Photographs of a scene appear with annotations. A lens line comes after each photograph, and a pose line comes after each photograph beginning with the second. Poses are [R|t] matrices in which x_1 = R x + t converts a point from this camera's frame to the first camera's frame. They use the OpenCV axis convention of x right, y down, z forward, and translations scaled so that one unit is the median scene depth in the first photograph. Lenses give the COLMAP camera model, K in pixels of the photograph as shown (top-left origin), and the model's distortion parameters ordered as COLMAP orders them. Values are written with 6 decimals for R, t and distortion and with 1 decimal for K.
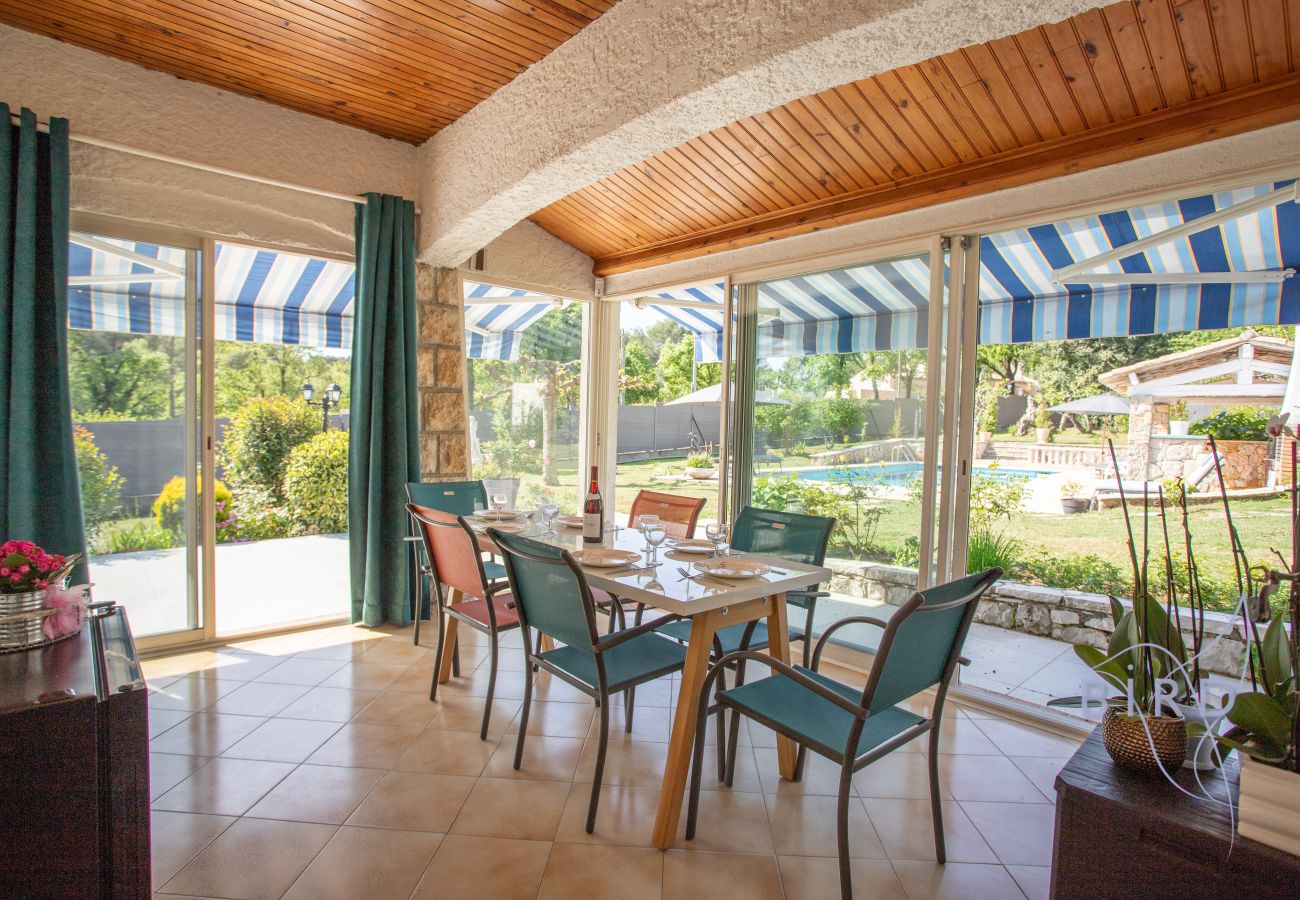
lens RADIAL K [[657.2, 0, 646.6], [0, 657.2, 452.6], [0, 0, 1]] dist [-0.076686, 0.037220]
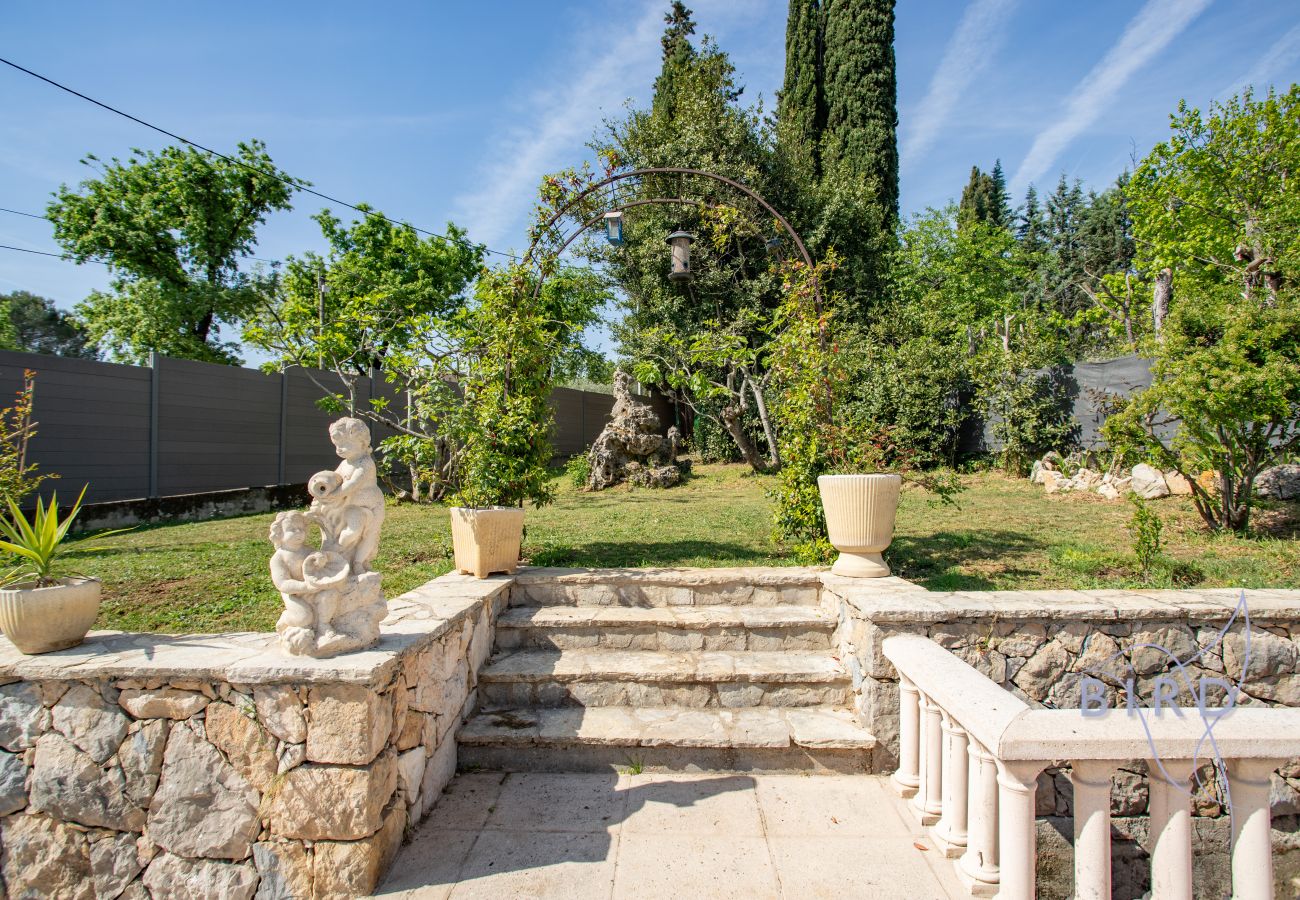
lens RADIAL K [[662.7, 0, 647.9], [0, 662.7, 452.3], [0, 0, 1]] dist [-0.073742, 0.035938]
pose [[0.774020, -0.019177, 0.632871, 1.071804], [0.053257, 0.997971, -0.034895, -0.086069], [-0.630917, 0.060715, 0.773471, 2.008965]]
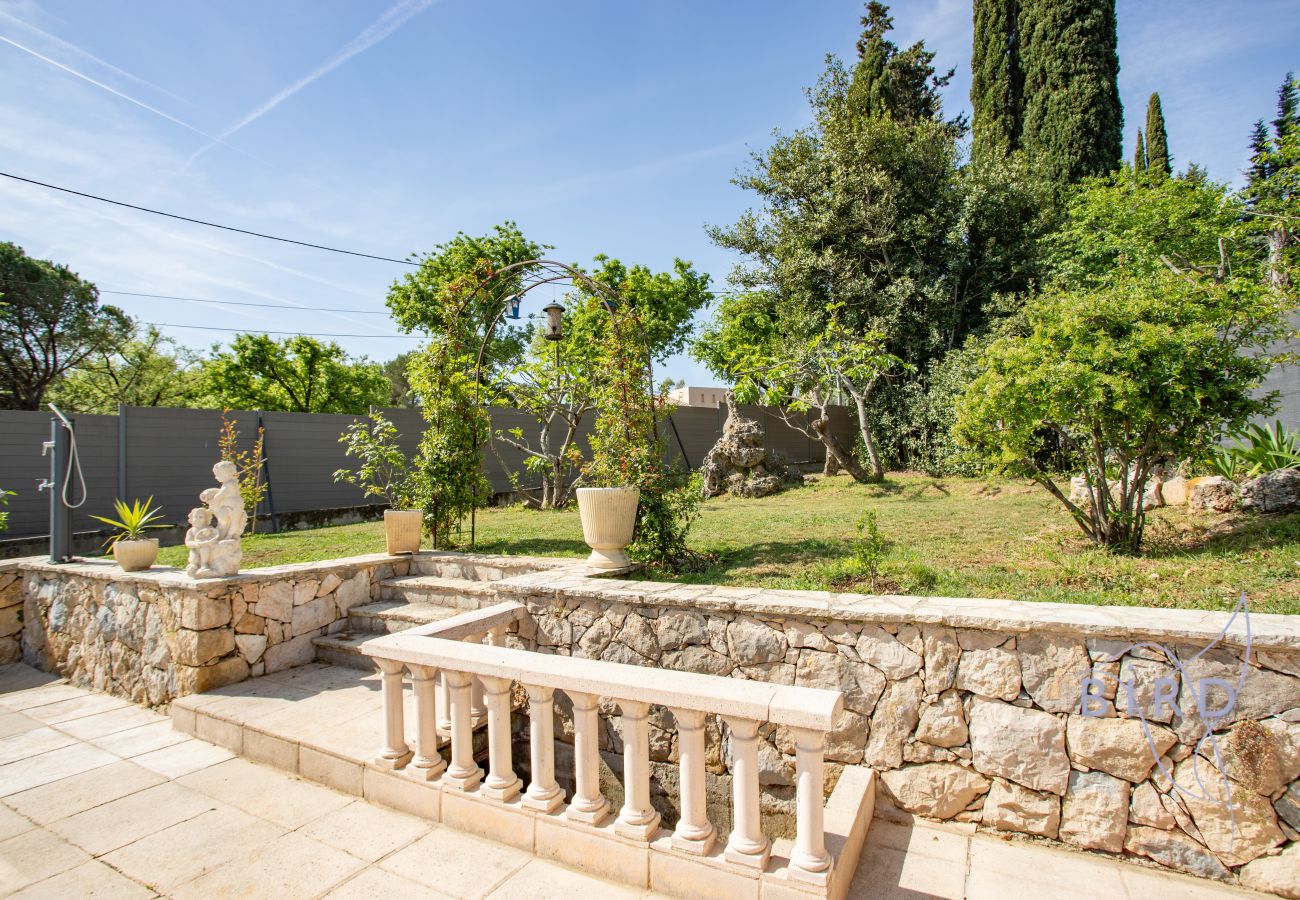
lens RADIAL K [[657.2, 0, 646.6], [0, 657.2, 452.6], [0, 0, 1]] dist [-0.076686, 0.037220]
pose [[0.973427, -0.037654, 0.225882, 1.289329], [0.055719, 0.995690, -0.074140, -0.070756], [-0.222117, 0.084755, 0.971329, 1.786266]]
